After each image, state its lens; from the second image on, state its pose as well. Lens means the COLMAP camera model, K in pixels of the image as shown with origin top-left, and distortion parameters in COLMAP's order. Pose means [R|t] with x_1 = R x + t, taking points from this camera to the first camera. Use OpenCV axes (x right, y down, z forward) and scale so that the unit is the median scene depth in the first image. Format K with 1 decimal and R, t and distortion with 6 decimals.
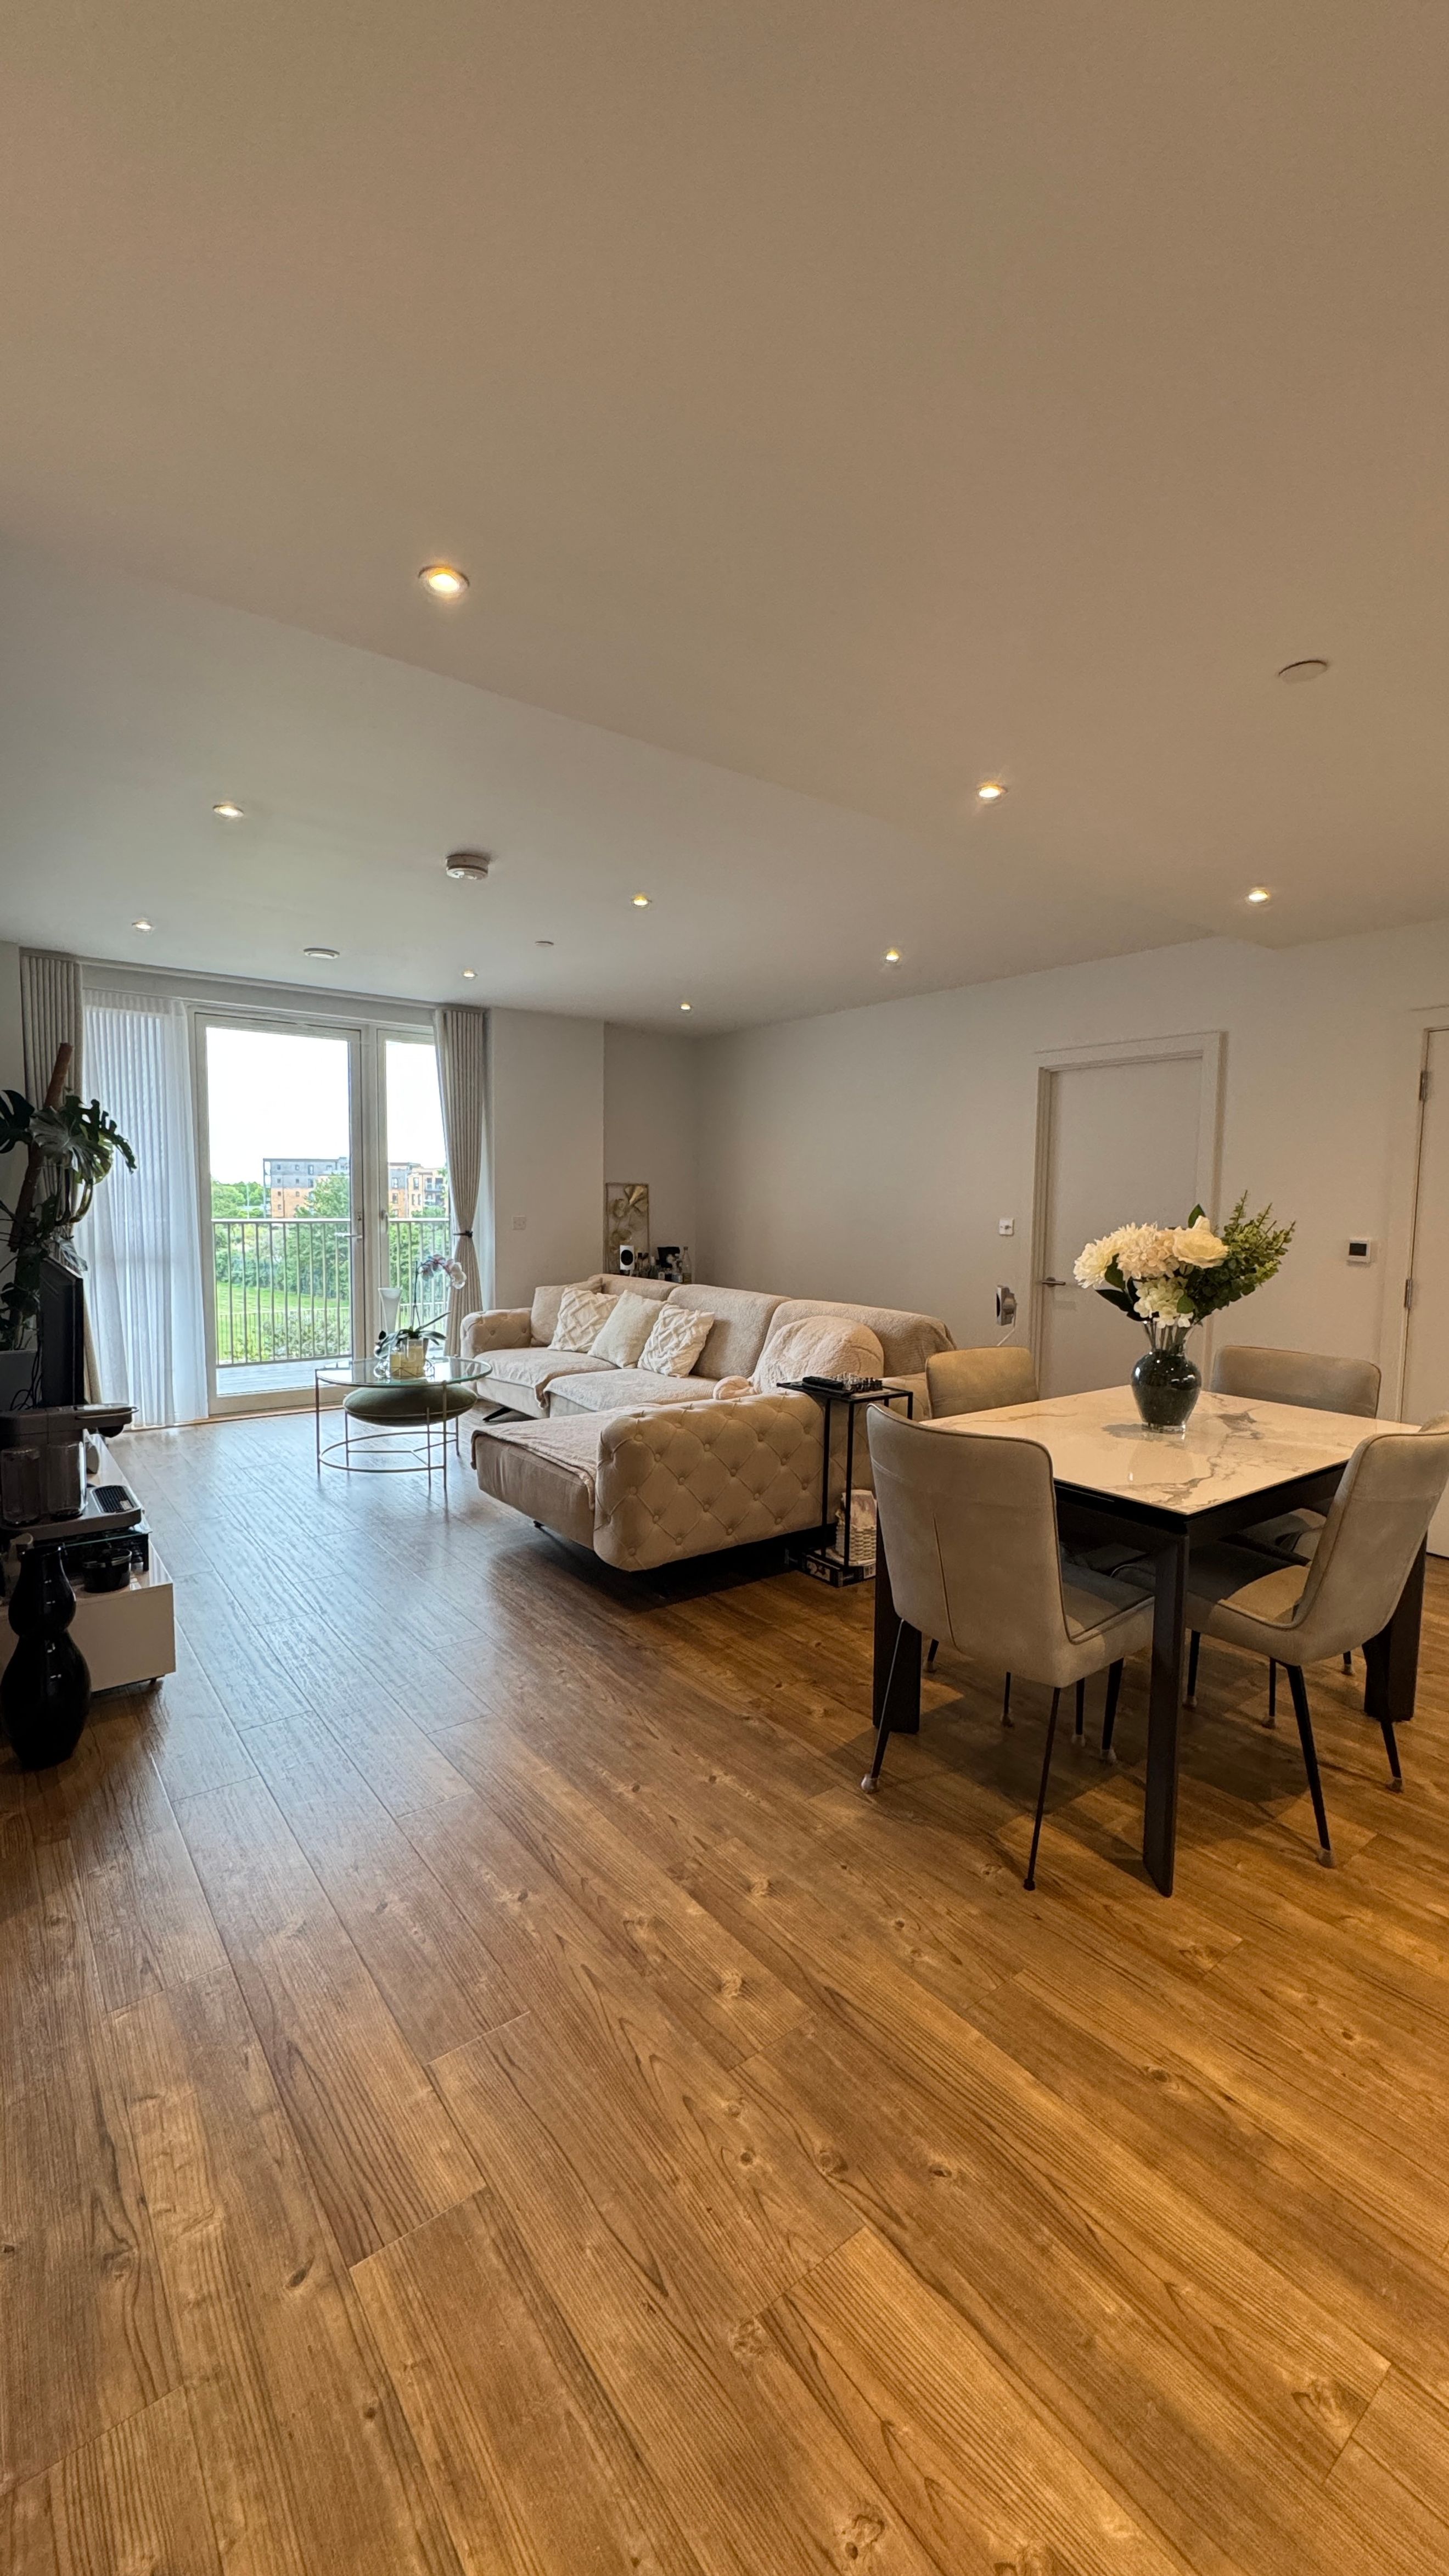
lens RADIAL K [[1029.2, 0, 726.5], [0, 1029.2, 1285.0], [0, 0, 1]] dist [-0.001883, 0.000028]
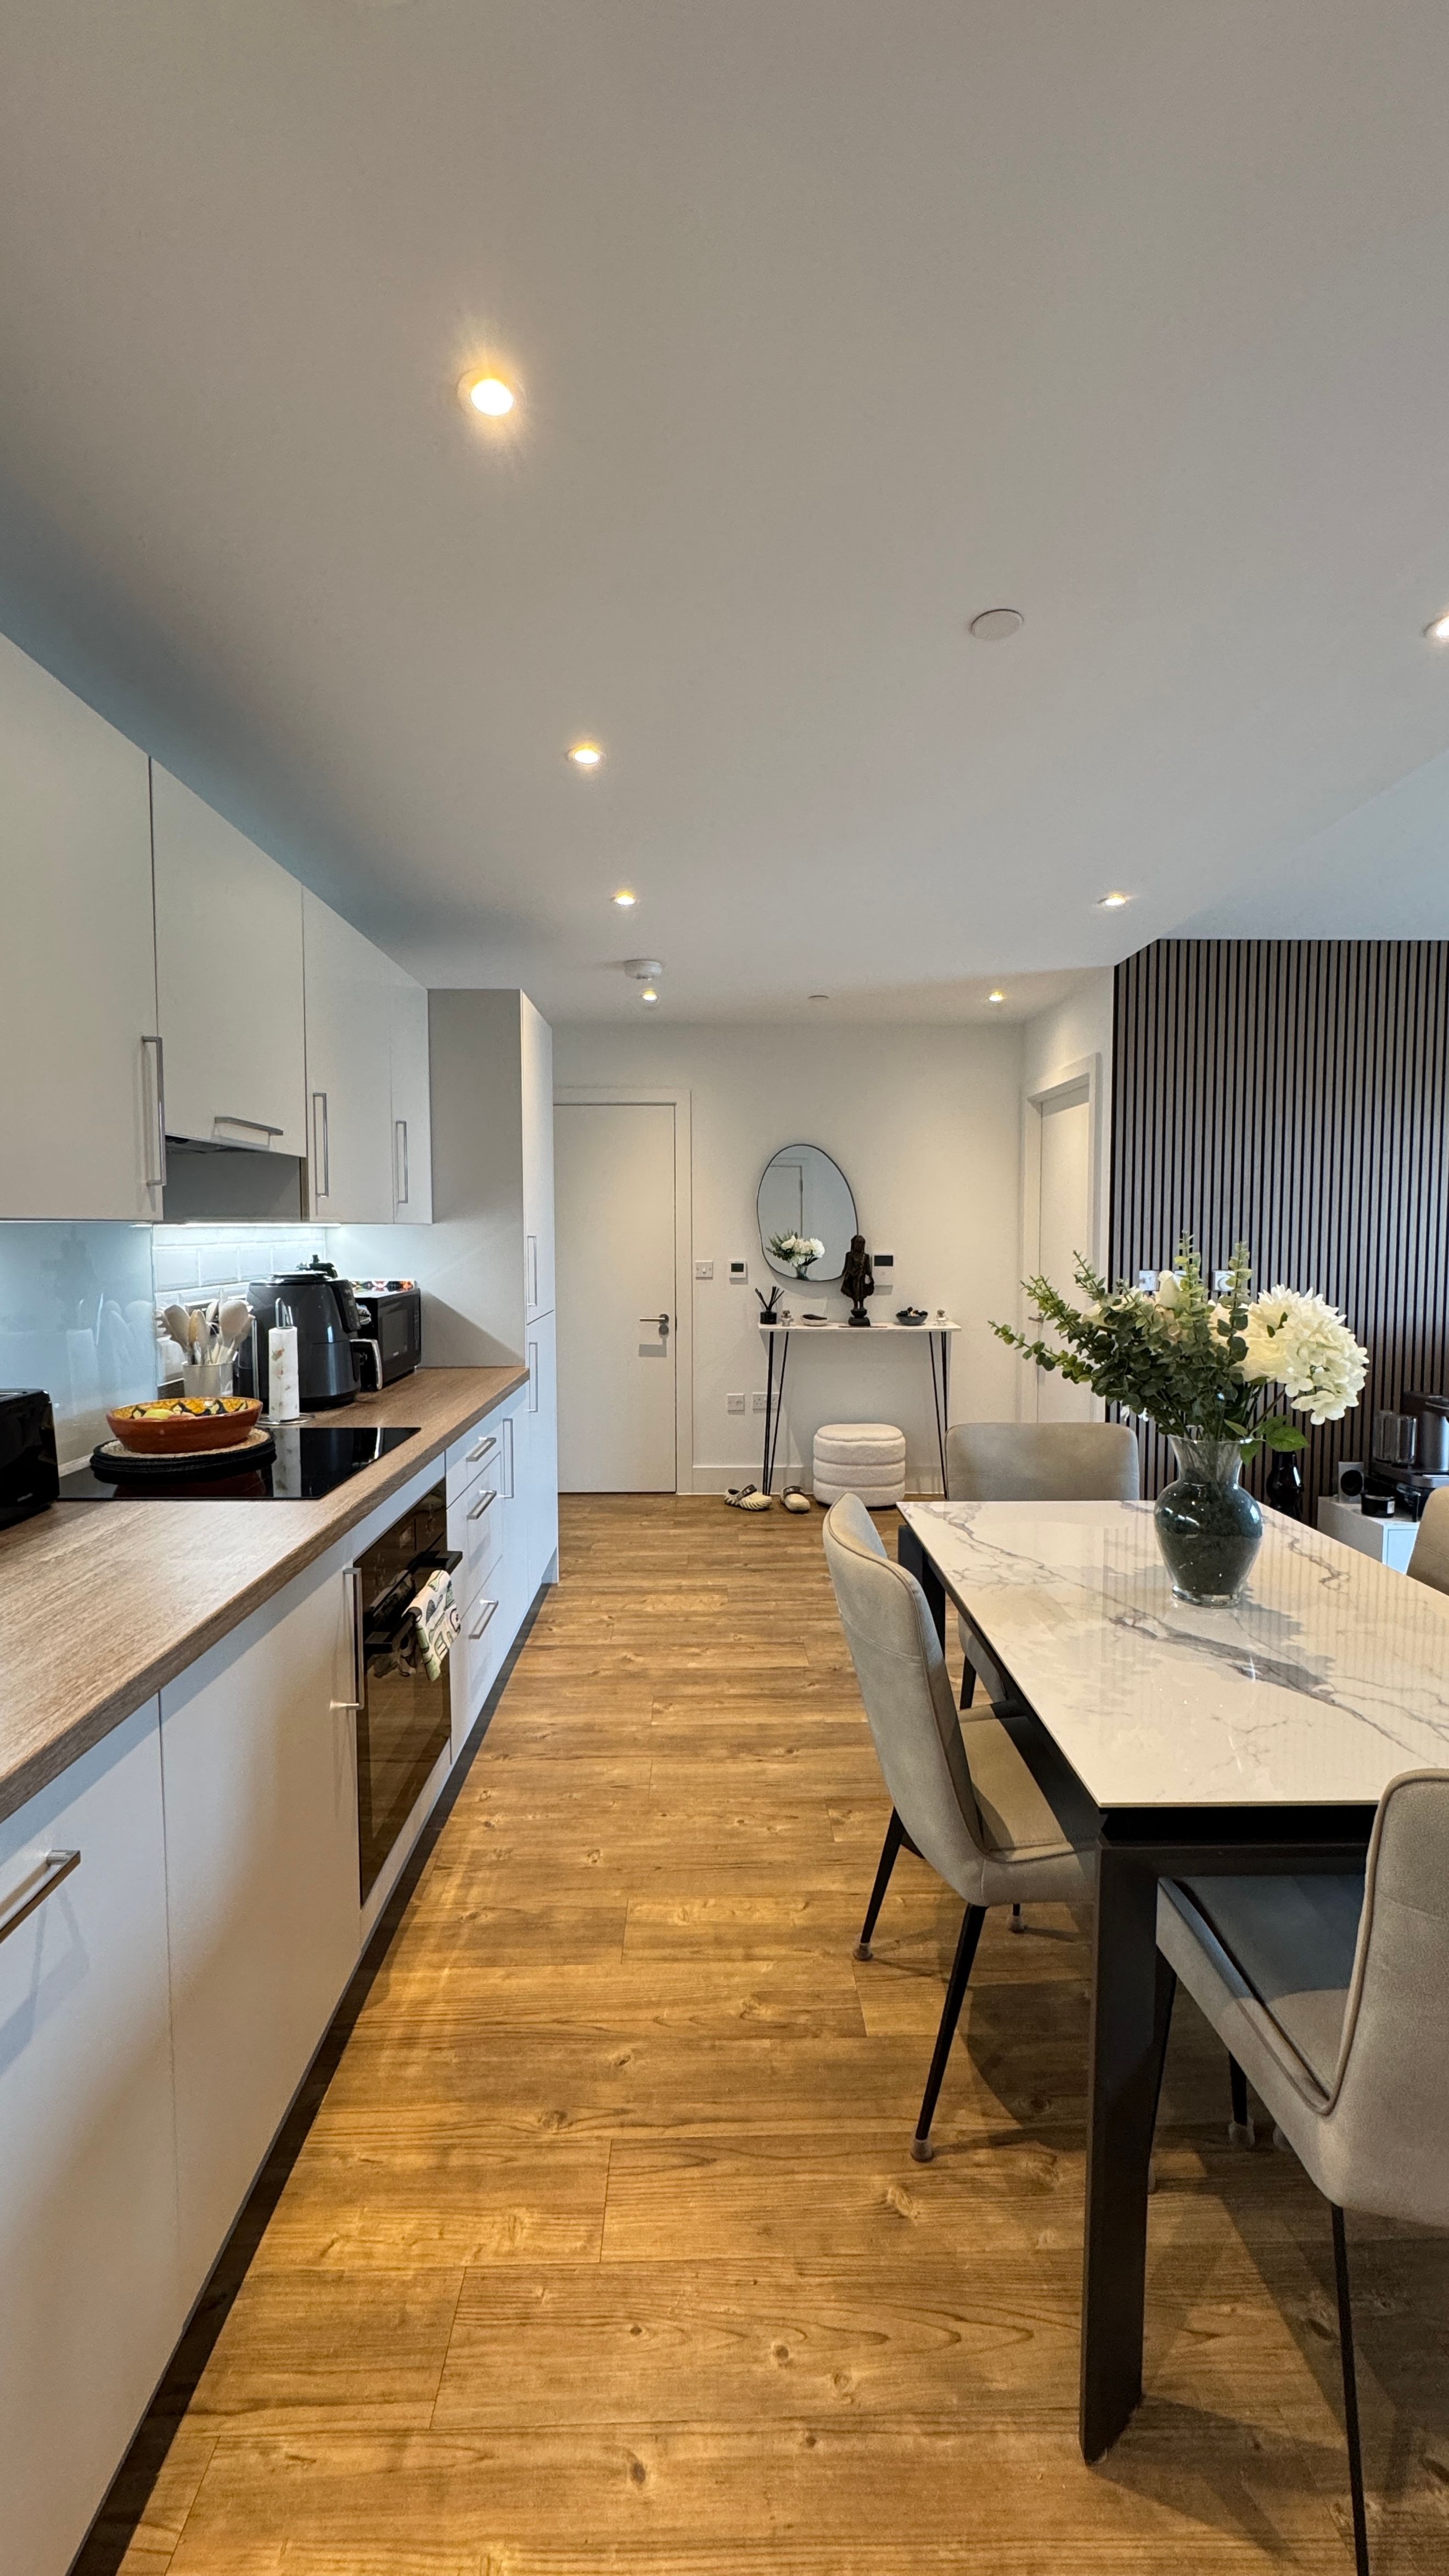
lens RADIAL K [[1029.2, 0, 726.5], [0, 1029.2, 1285.0], [0, 0, 1]] dist [-0.001883, 0.000028]
pose [[-0.588653, 0.033108, -0.807707, 1.149463], [-0.074738, 0.992653, 0.095158, -0.099465], [0.804923, 0.116382, -0.581854, 1.135320]]
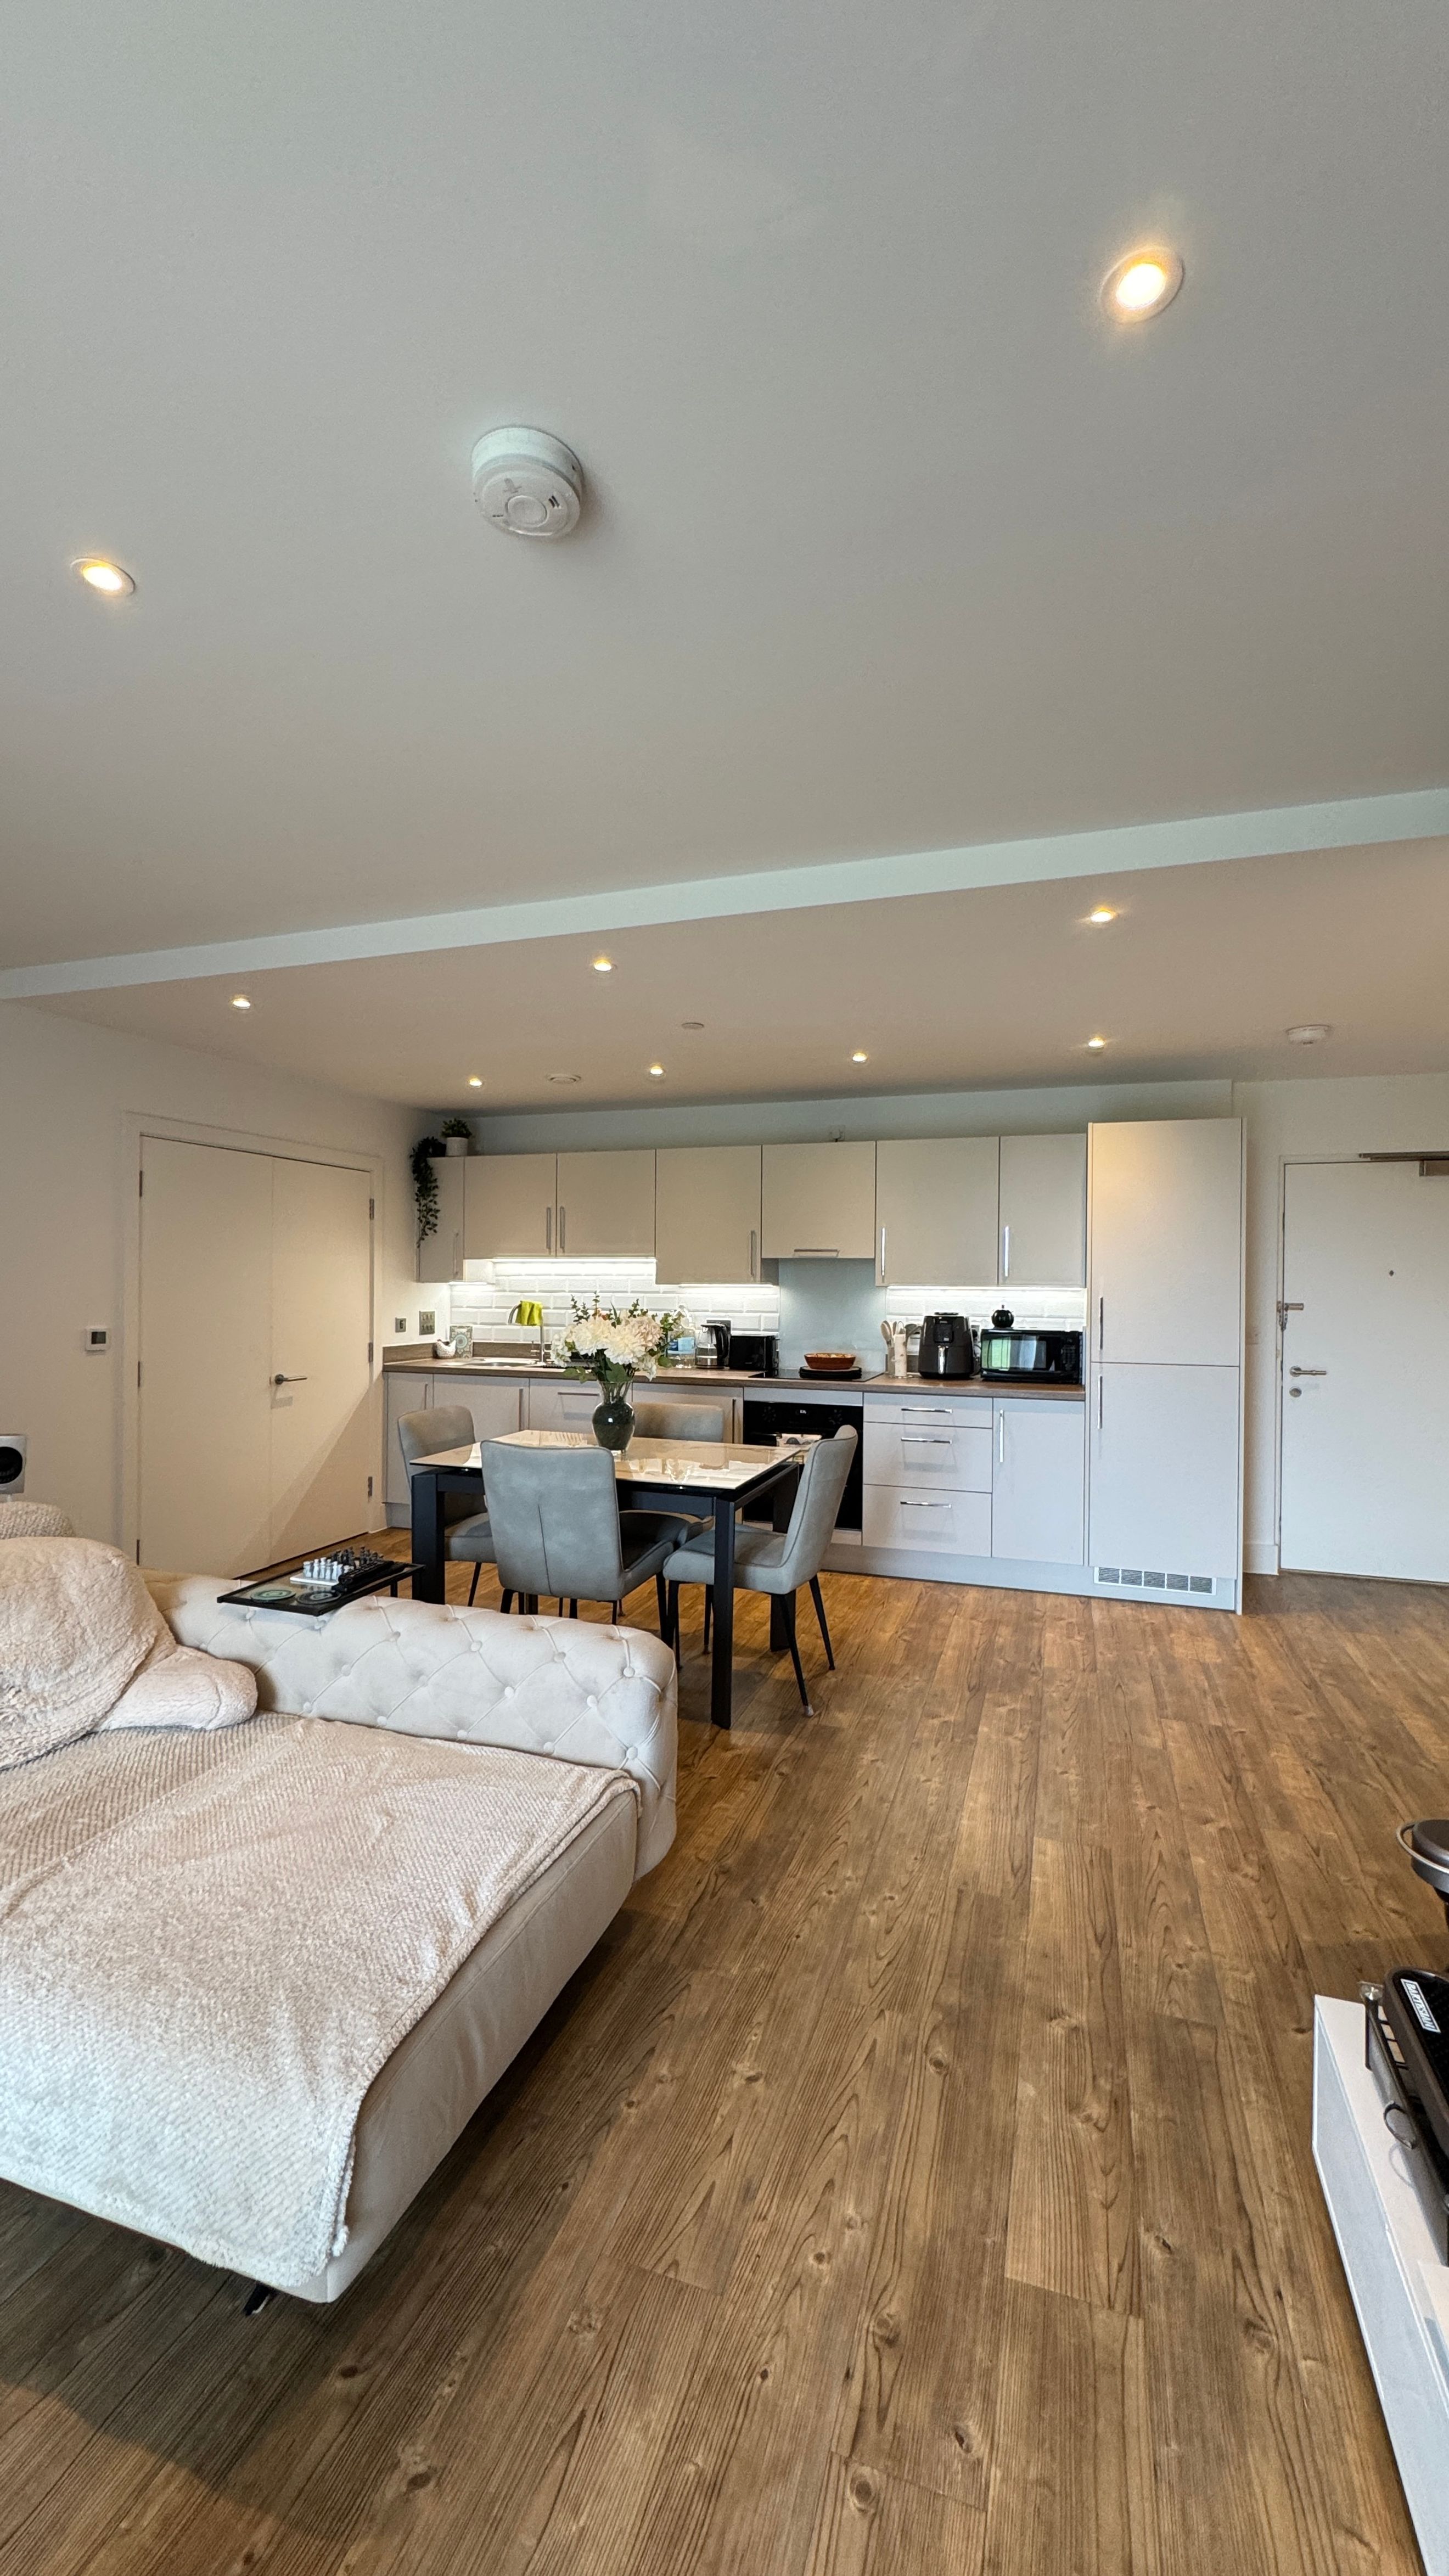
lens RADIAL K [[1029.2, 0, 726.5], [0, 1029.2, 1285.0], [0, 0, 1]] dist [-0.001883, 0.000028]
pose [[-0.563951, -0.020465, 0.825555, -0.896232], [0.051542, 0.996871, 0.059922, -0.184778], [-0.824198, 0.076344, -0.561132, 1.712403]]
